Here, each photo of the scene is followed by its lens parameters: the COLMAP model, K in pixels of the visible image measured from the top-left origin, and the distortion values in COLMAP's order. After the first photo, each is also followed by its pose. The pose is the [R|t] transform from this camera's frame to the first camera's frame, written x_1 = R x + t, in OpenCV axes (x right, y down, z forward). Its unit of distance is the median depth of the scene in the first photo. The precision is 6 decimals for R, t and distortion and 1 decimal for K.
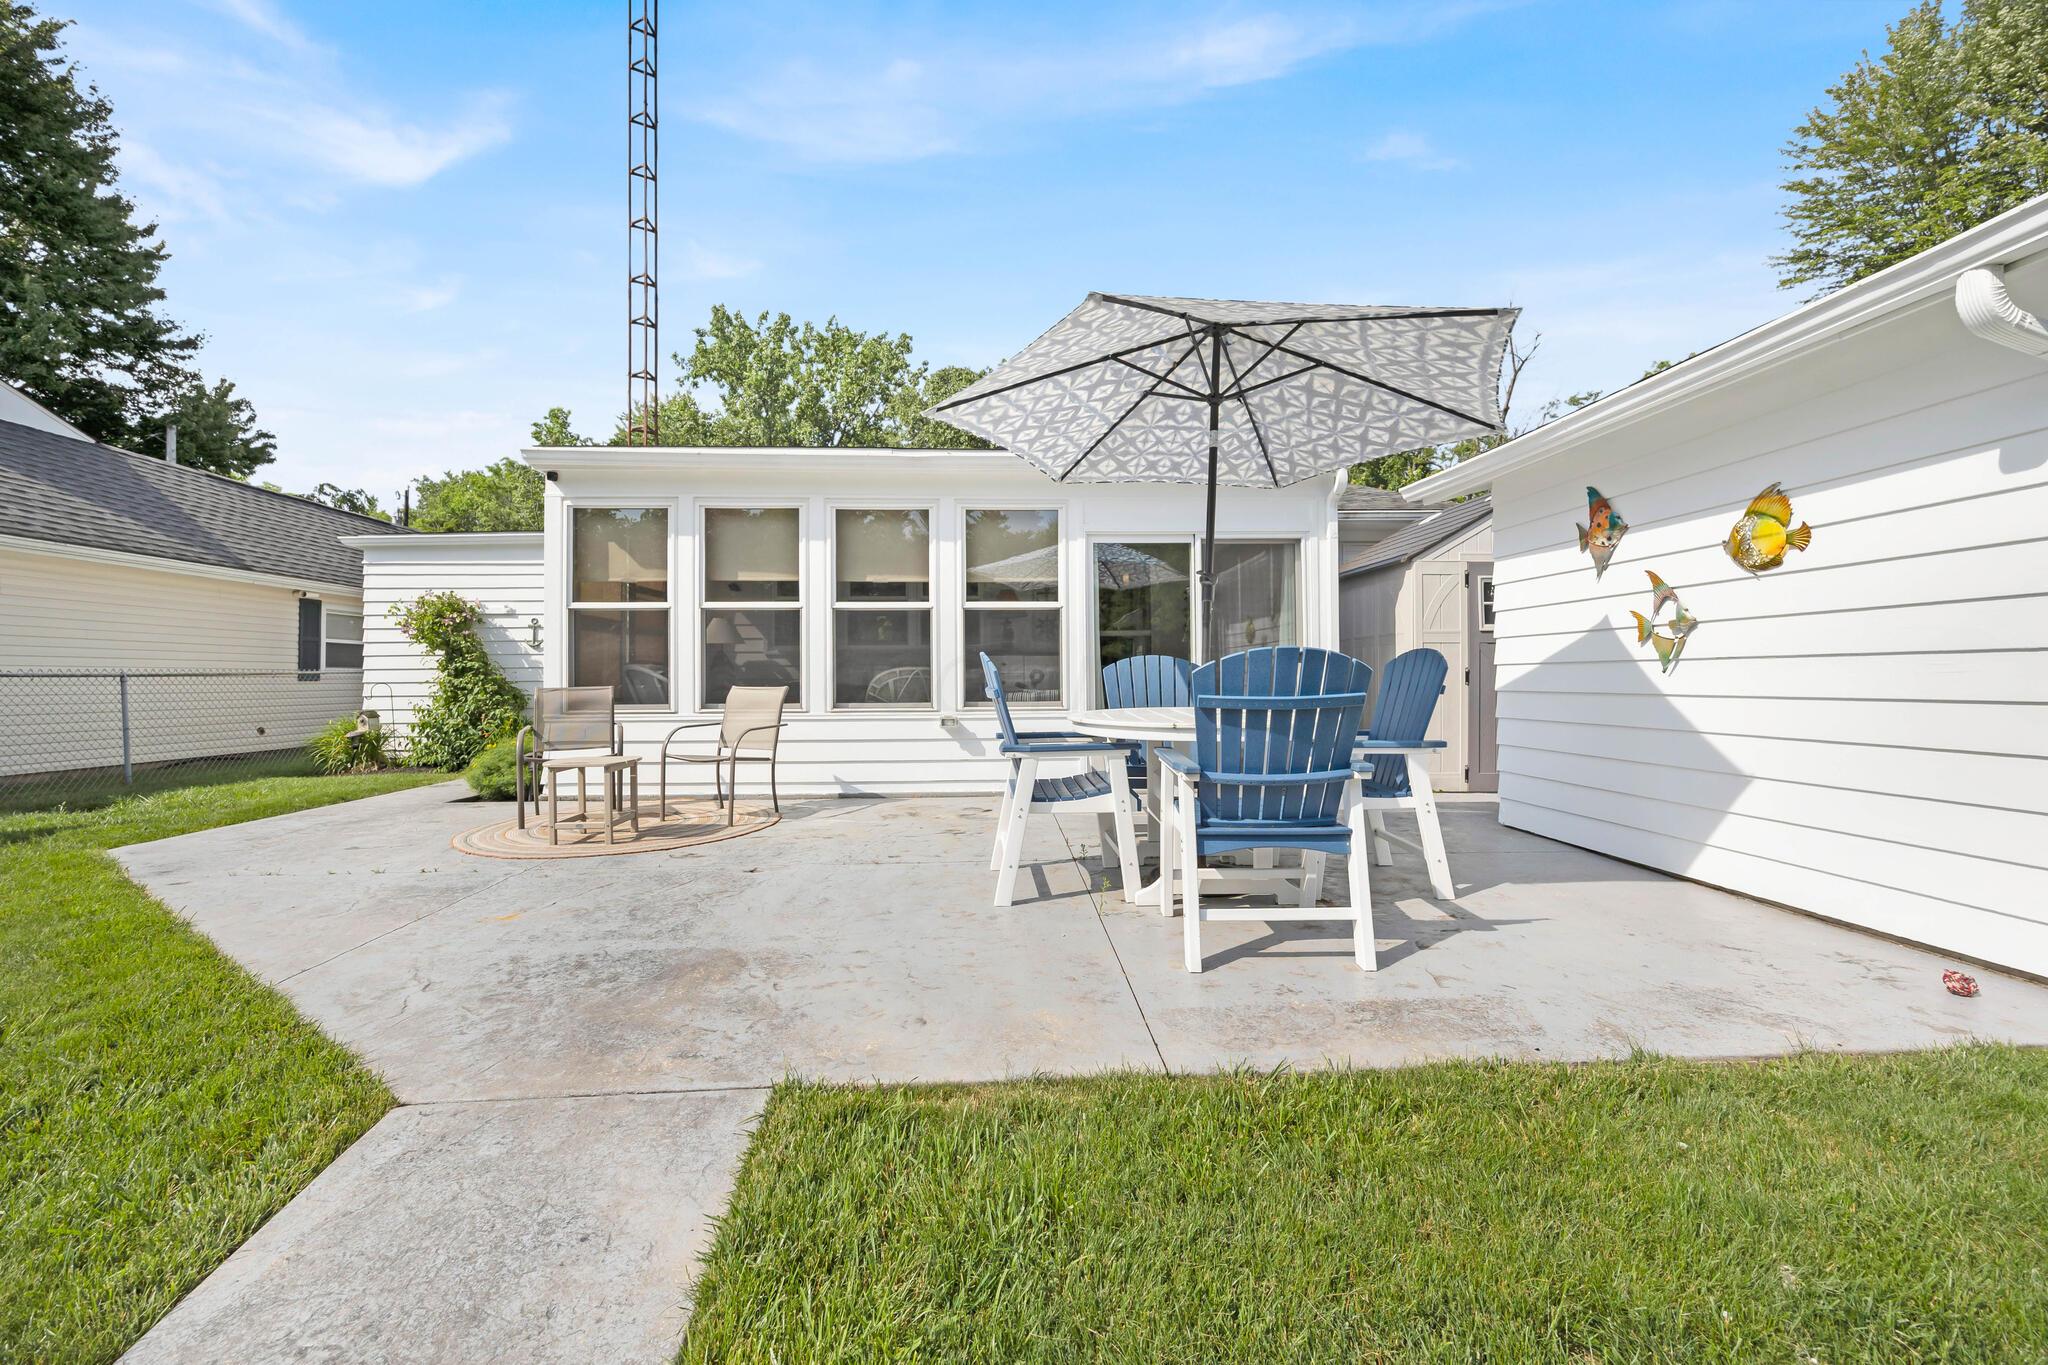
lens RADIAL K [[819.4, 0, 1023.2], [0, 819.4, 670.2], [0, 0, 1]] dist [-0.001701, -0.000144]
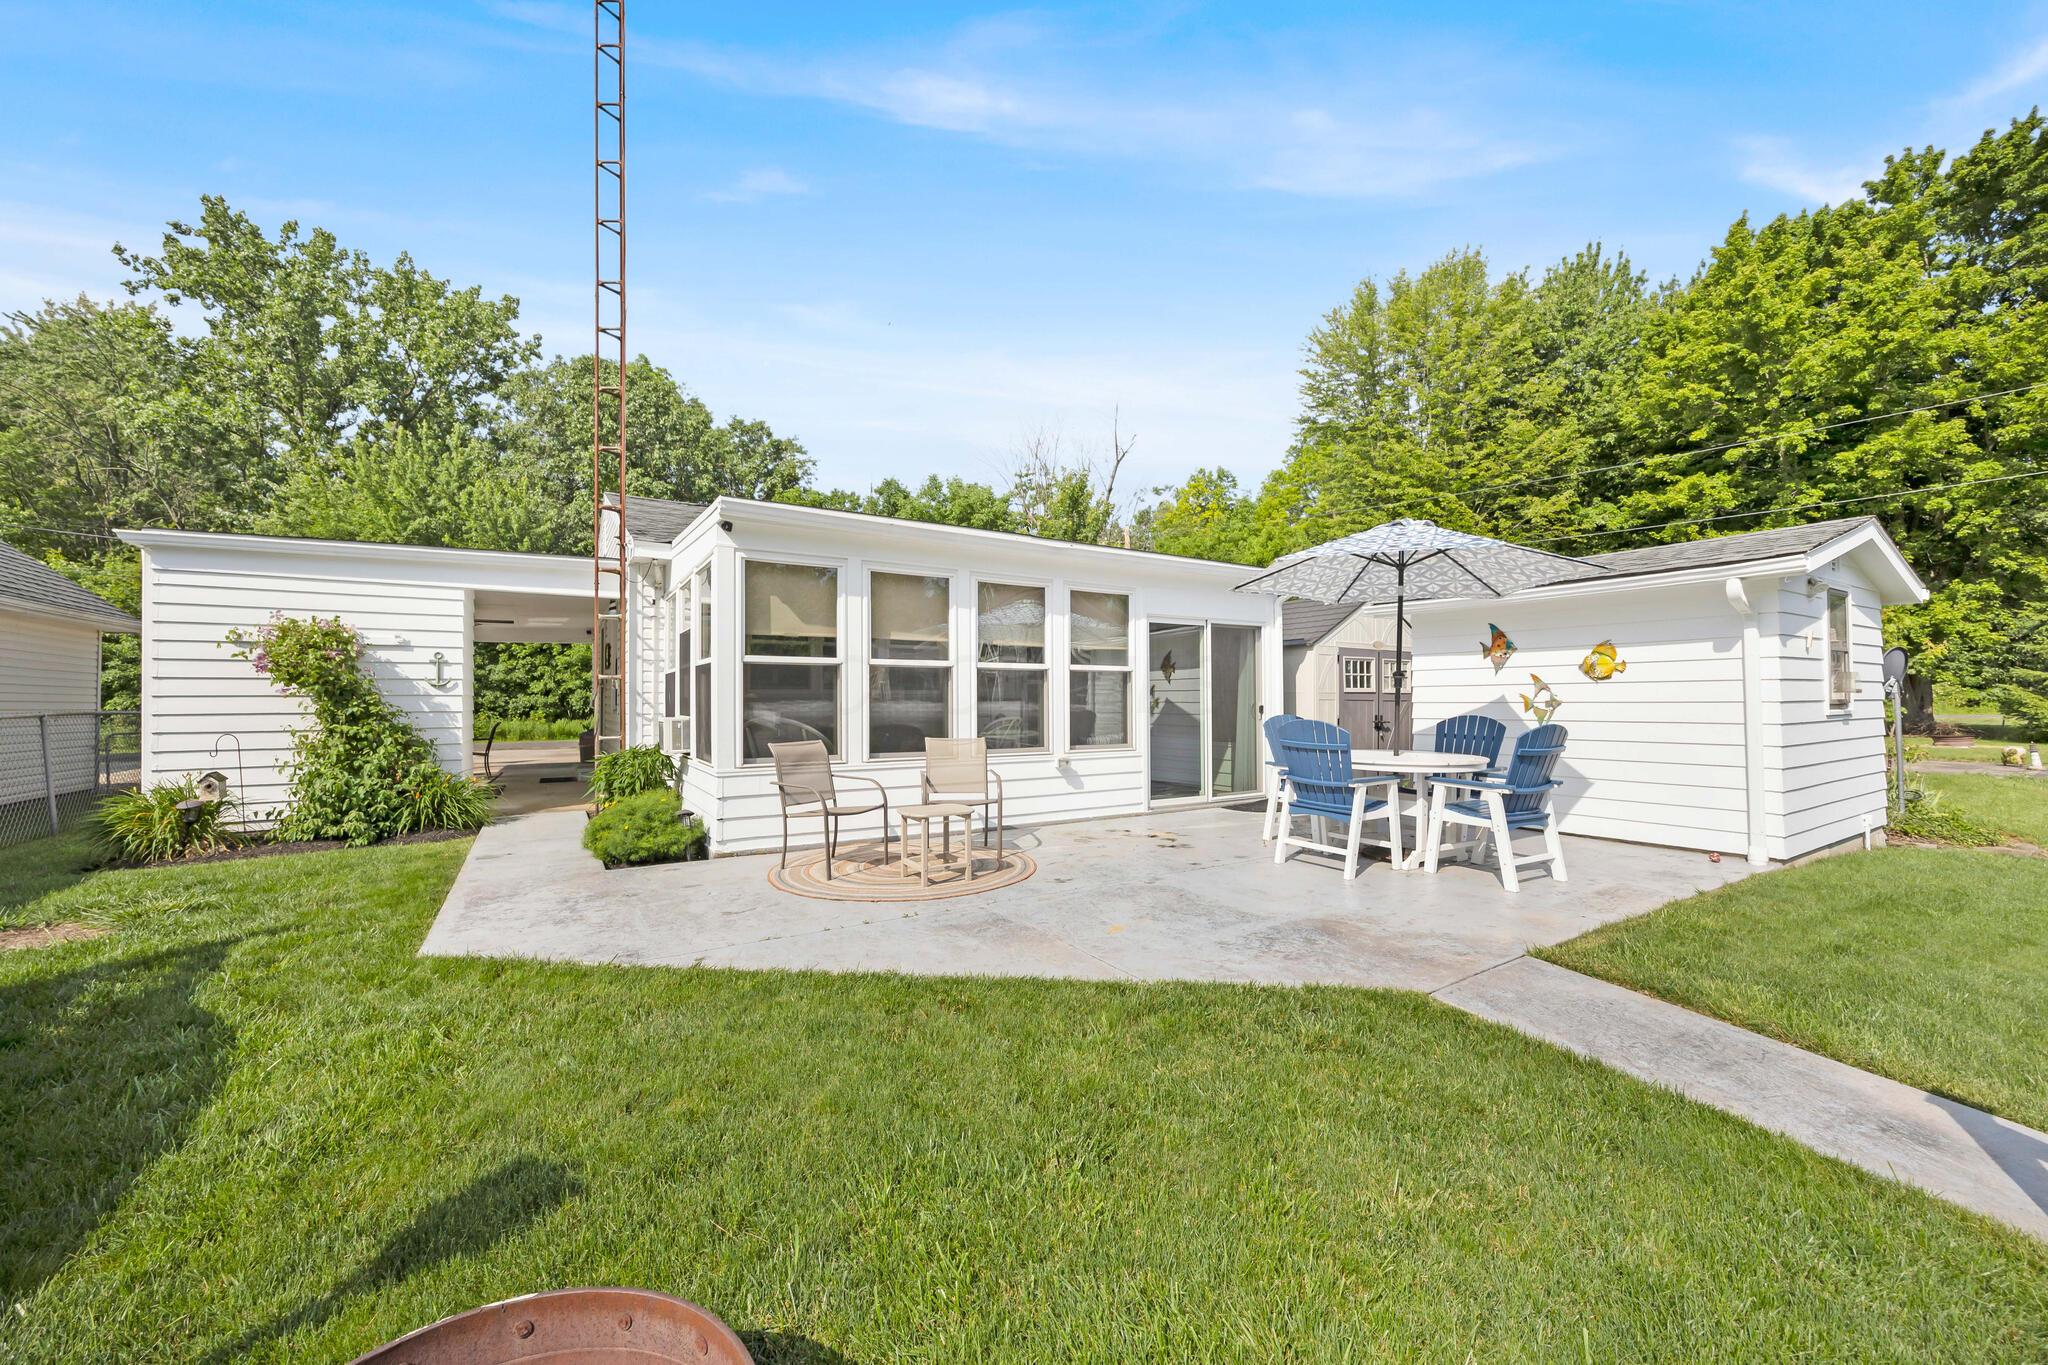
lens RADIAL K [[830.0, 0, 1024.0], [0, 830.0, 682.5], [0, 0, 1]] dist [-0.000082, 0.000116]
pose [[0.858995, 0.015346, 0.511755, -0.543289], [-0.008706, 0.999844, -0.015369, -0.026071], [-0.511911, 0.008747, 0.858994, -0.026708]]
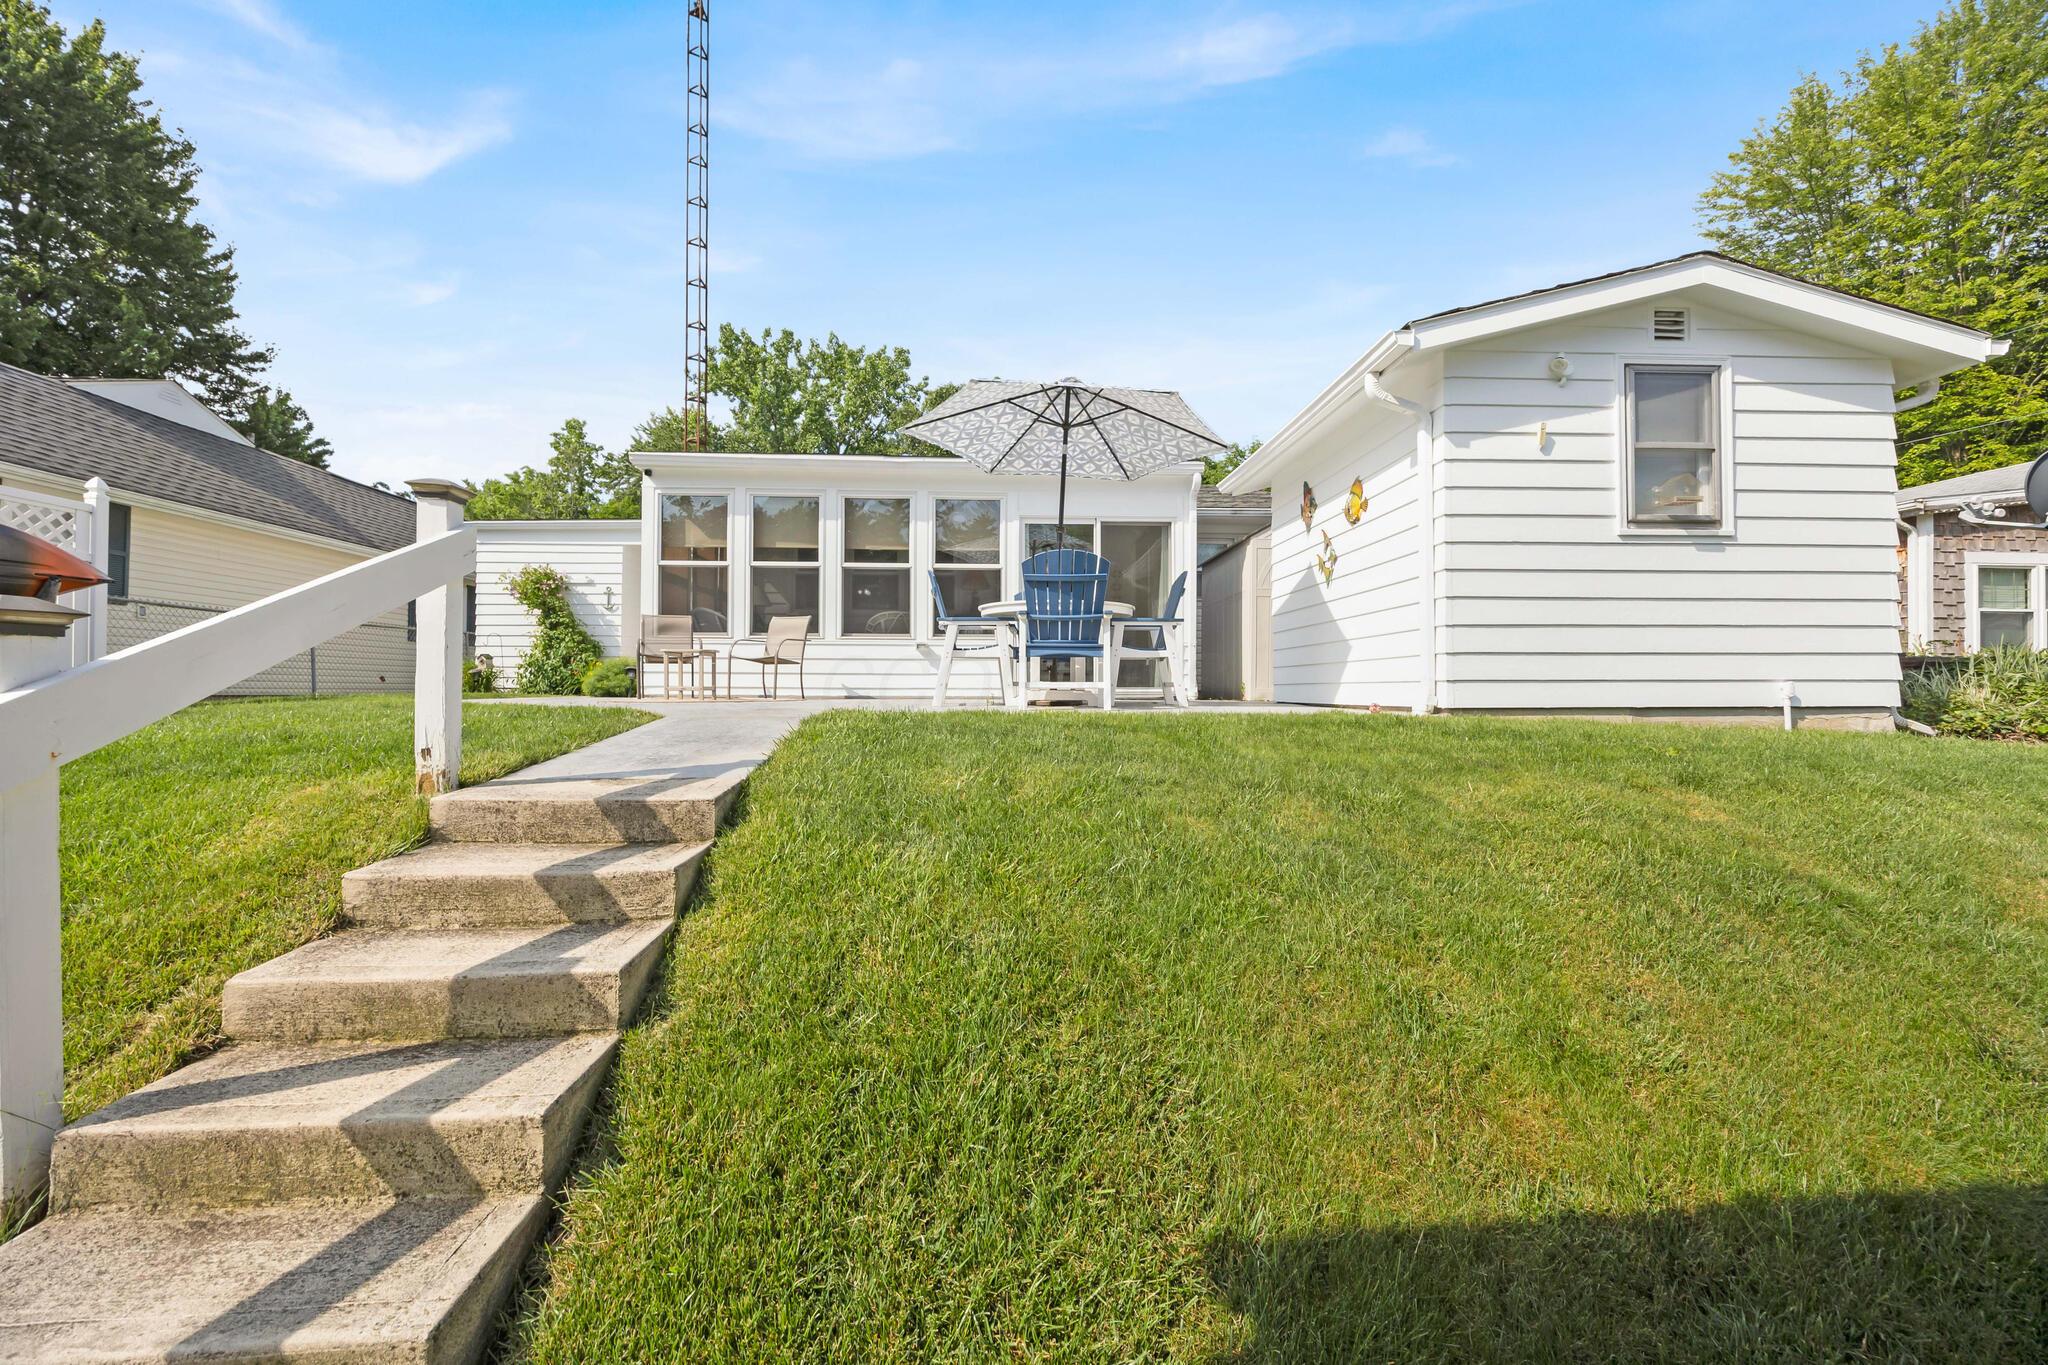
lens RADIAL K [[837.7, 0, 1012.1], [0, 837.7, 690.3], [0, 0, 1]] dist [-0.002105, 0.008167]
pose [[0.999842, 0.011761, -0.013305, 0.062395], [-0.011749, 0.999931, 0.000932, 0.095821], [0.013315, -0.000775, 0.999911, -0.328817]]
